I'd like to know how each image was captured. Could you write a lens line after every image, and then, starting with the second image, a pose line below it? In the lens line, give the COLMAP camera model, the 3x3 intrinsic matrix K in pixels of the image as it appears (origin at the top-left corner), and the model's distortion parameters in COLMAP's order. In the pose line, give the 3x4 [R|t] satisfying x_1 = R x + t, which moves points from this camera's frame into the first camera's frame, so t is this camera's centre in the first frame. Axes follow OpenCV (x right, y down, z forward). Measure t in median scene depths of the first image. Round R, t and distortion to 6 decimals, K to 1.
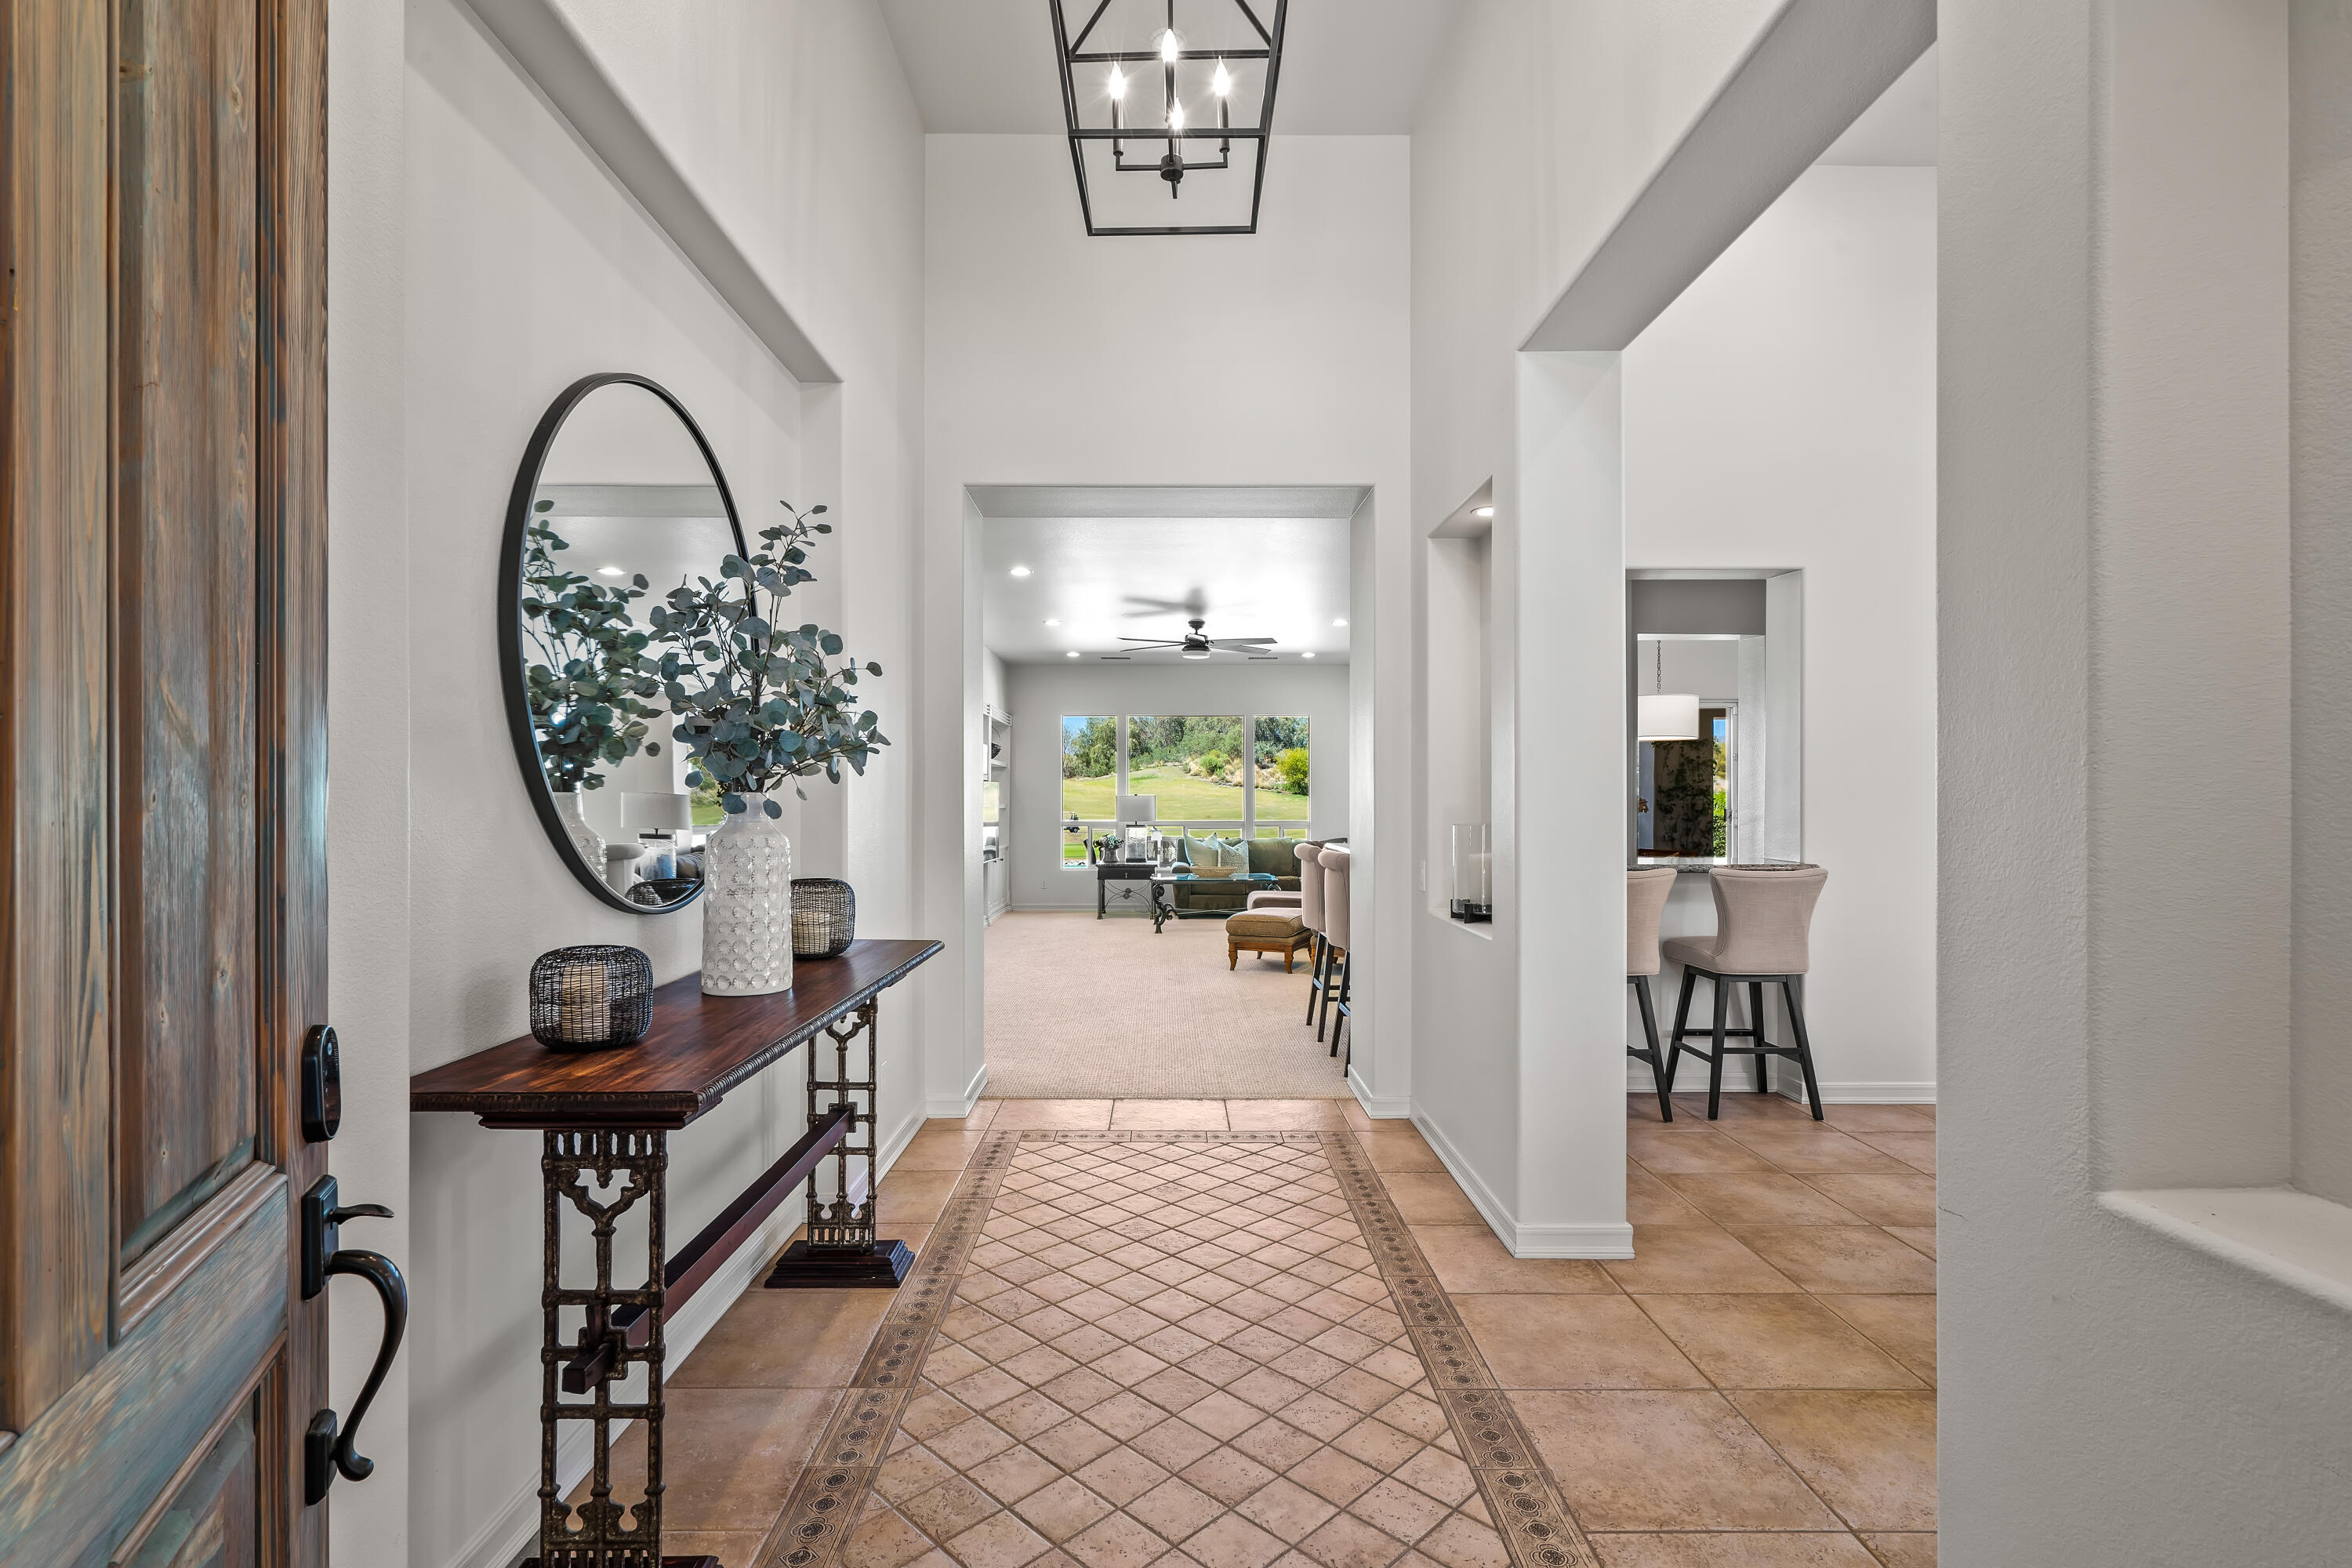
lens RADIAL K [[1103.1, 0, 1176.0], [0, 1103.1, 784.0], [0, 0, 1]] dist [0.000918, 0.000084]
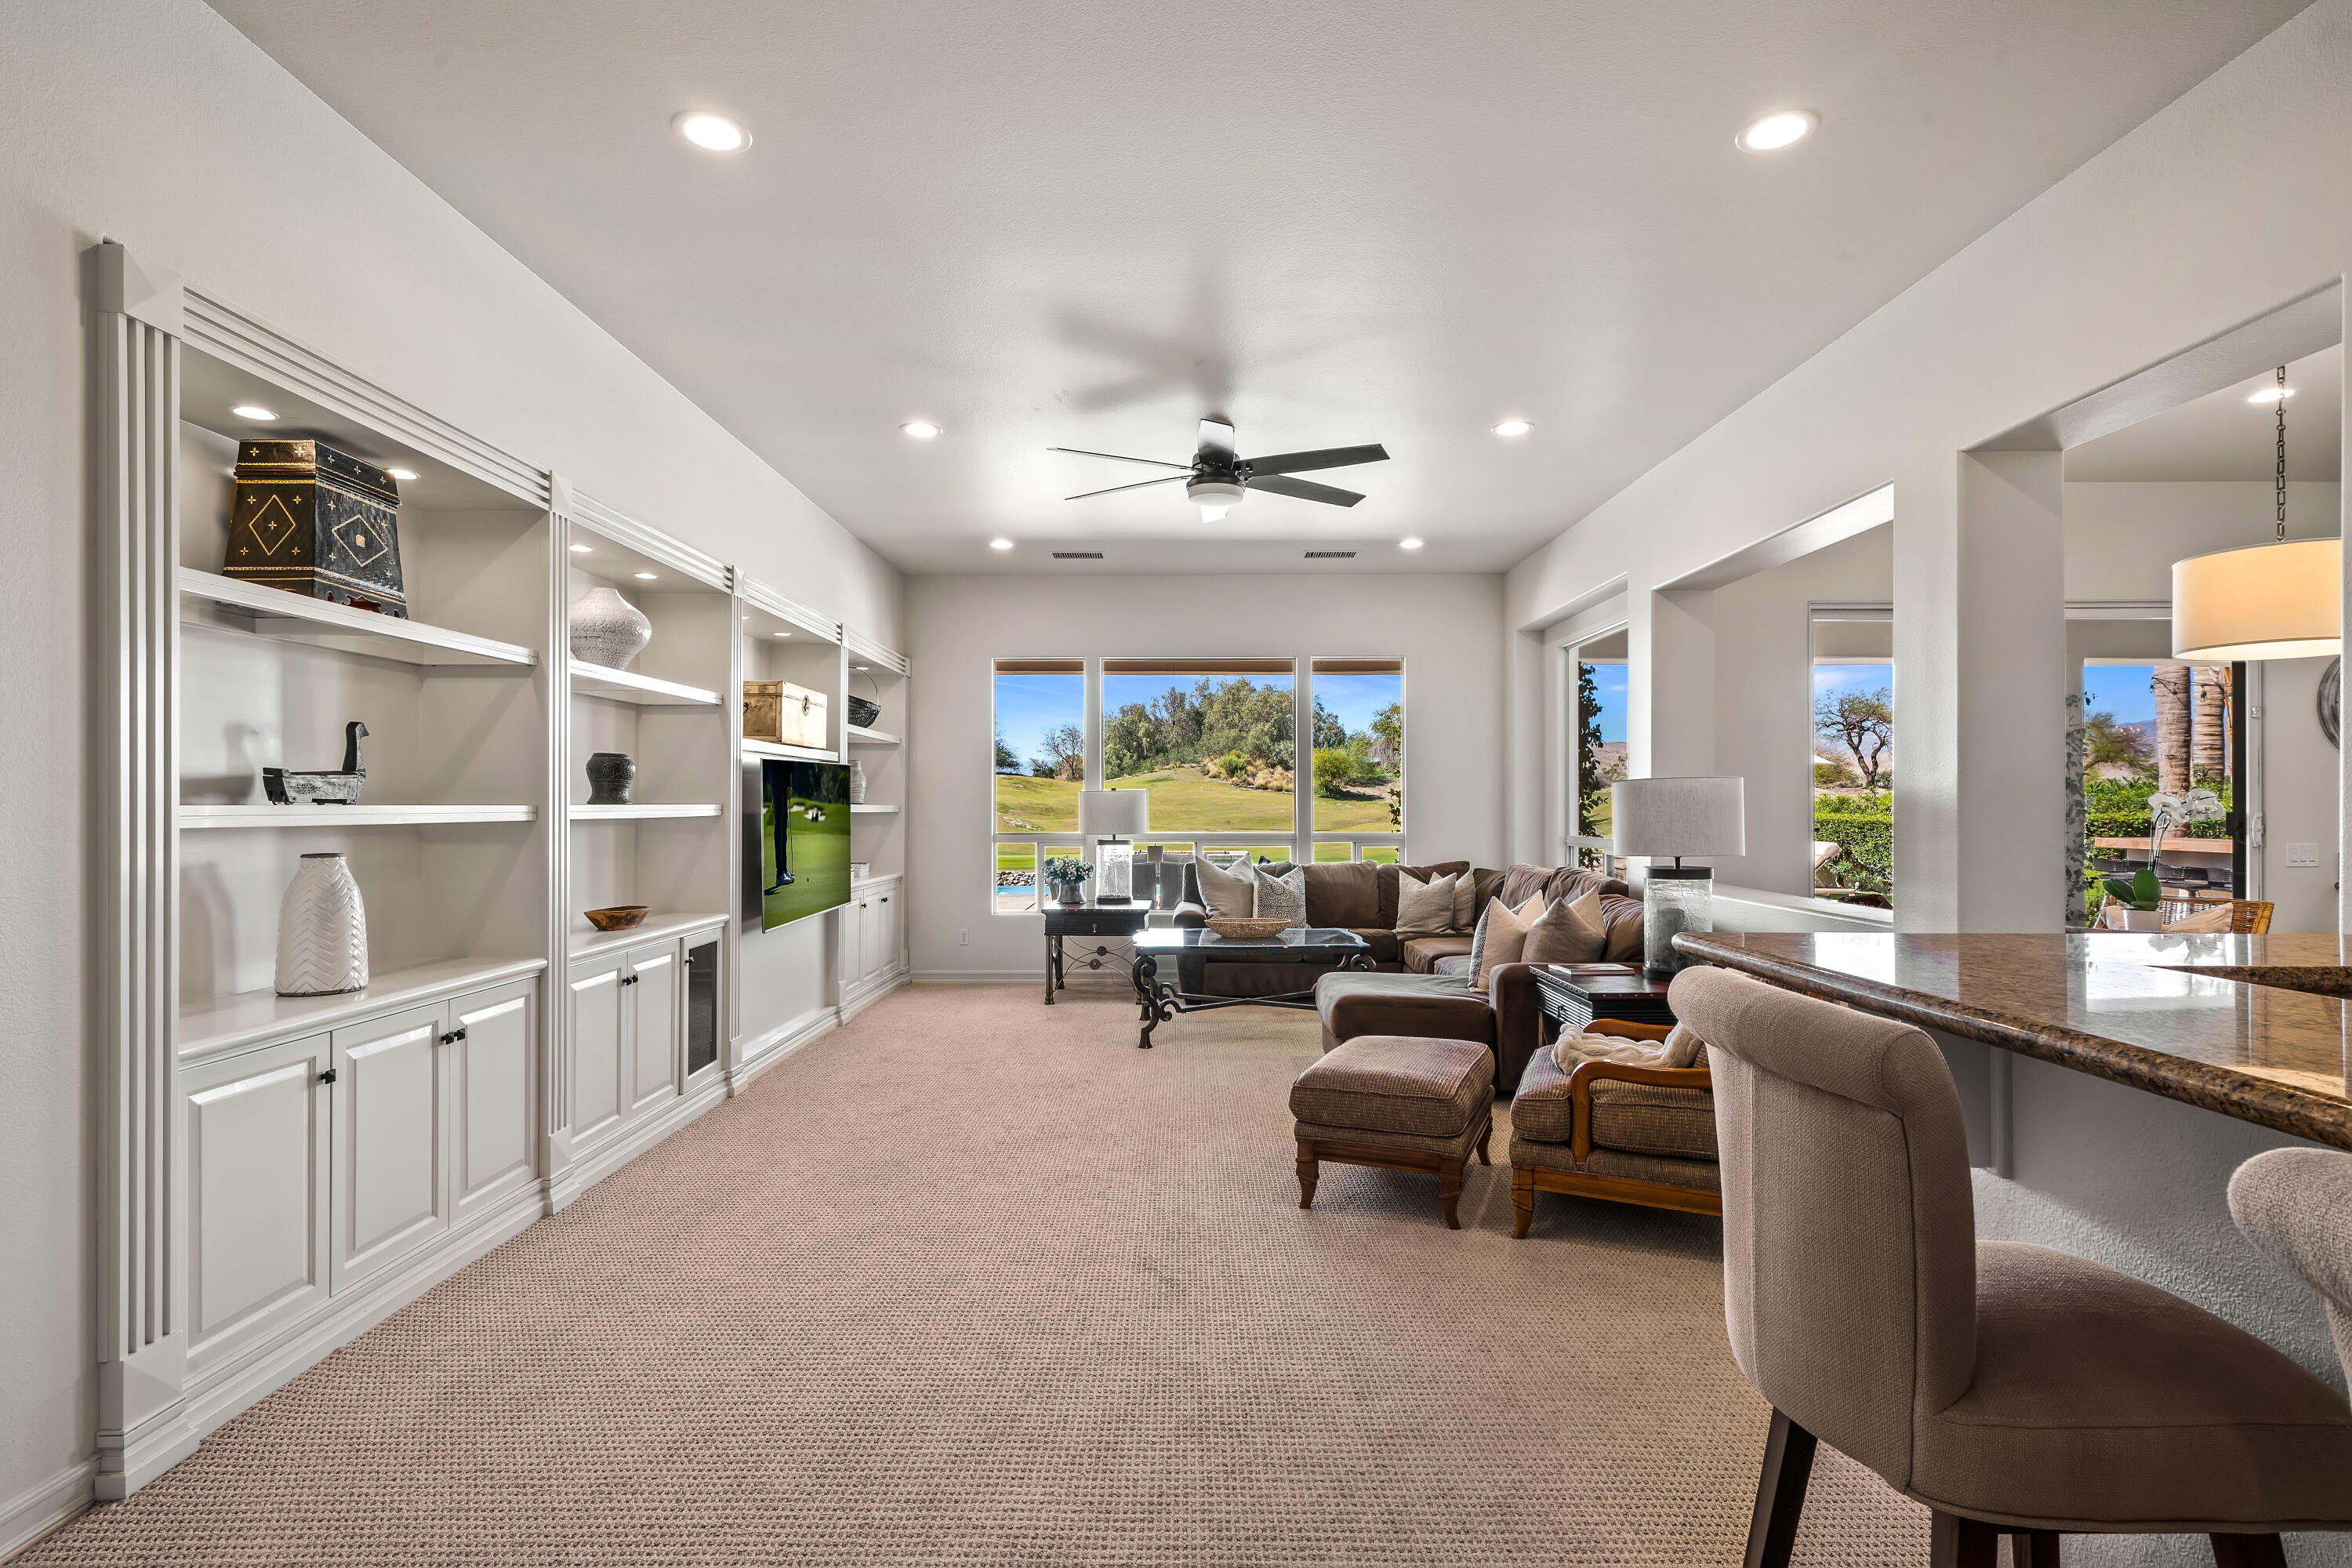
lens RADIAL K [[1161.0, 0, 1182.2], [0, 1161.0, 829.6], [0, 0, 1]] dist [-0.001266, -0.000455]
pose [[0.999948, -0.000888, -0.010173, 0.006459], [0.001257, 0.999340, 0.036313, 0.008493], [0.010134, -0.036324, 0.999289, 0.383540]]
